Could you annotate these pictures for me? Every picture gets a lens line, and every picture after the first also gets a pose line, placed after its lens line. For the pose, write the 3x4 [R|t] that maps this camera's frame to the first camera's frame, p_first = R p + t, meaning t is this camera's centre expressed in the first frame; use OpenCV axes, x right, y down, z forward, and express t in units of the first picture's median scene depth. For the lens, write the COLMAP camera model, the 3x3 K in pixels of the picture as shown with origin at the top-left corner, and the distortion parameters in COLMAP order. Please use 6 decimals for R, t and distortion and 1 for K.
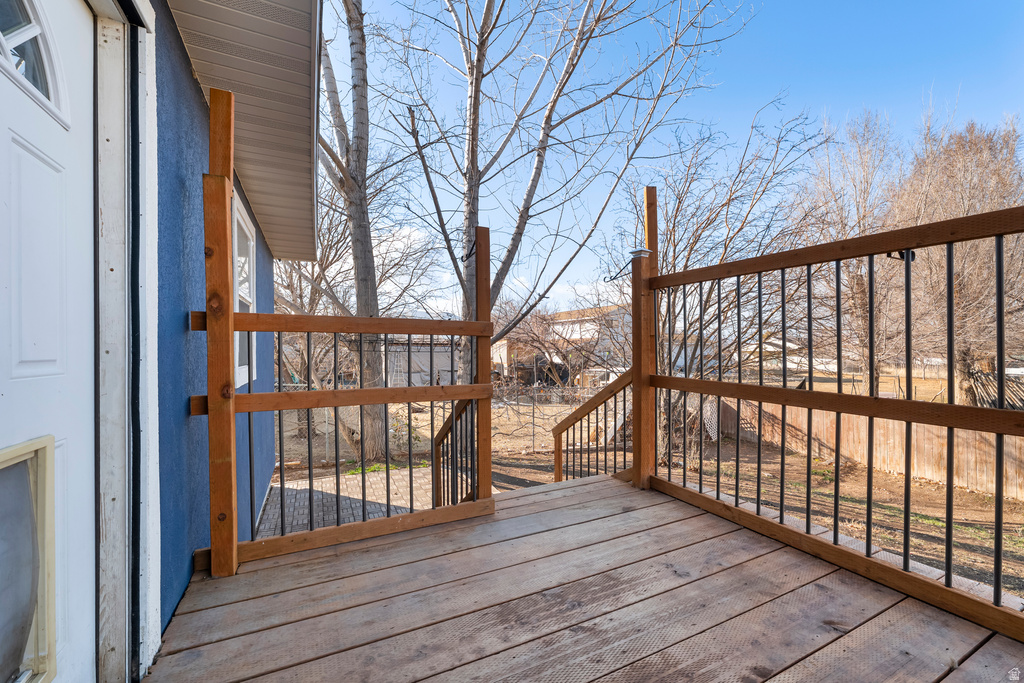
lens RADIAL K [[418.9, 0, 512.0], [0, 418.9, 341.5], [0, 0, 1]] dist [-0.000041, -0.000006]
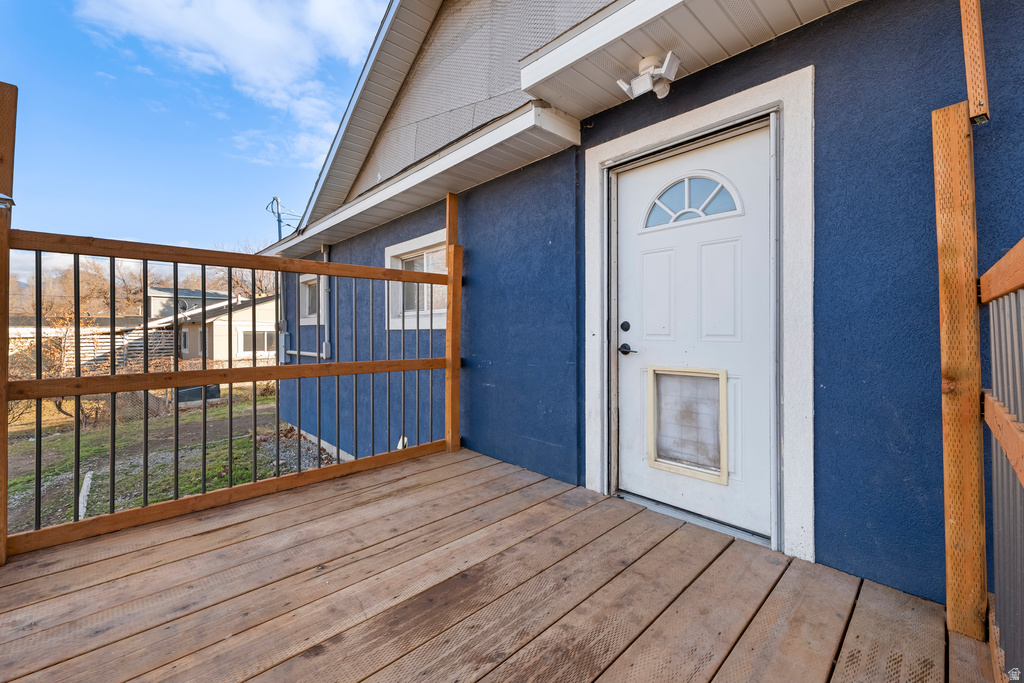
lens RADIAL K [[418.9, 0, 512.0], [0, 418.9, 341.5], [0, 0, 1]] dist [-0.000041, -0.000006]
pose [[-0.955421, 0.010821, -0.295049, 0.391234], [0.005817, 0.999824, 0.017832, 0.023672], [0.295190, 0.015321, -0.955316, 1.907865]]
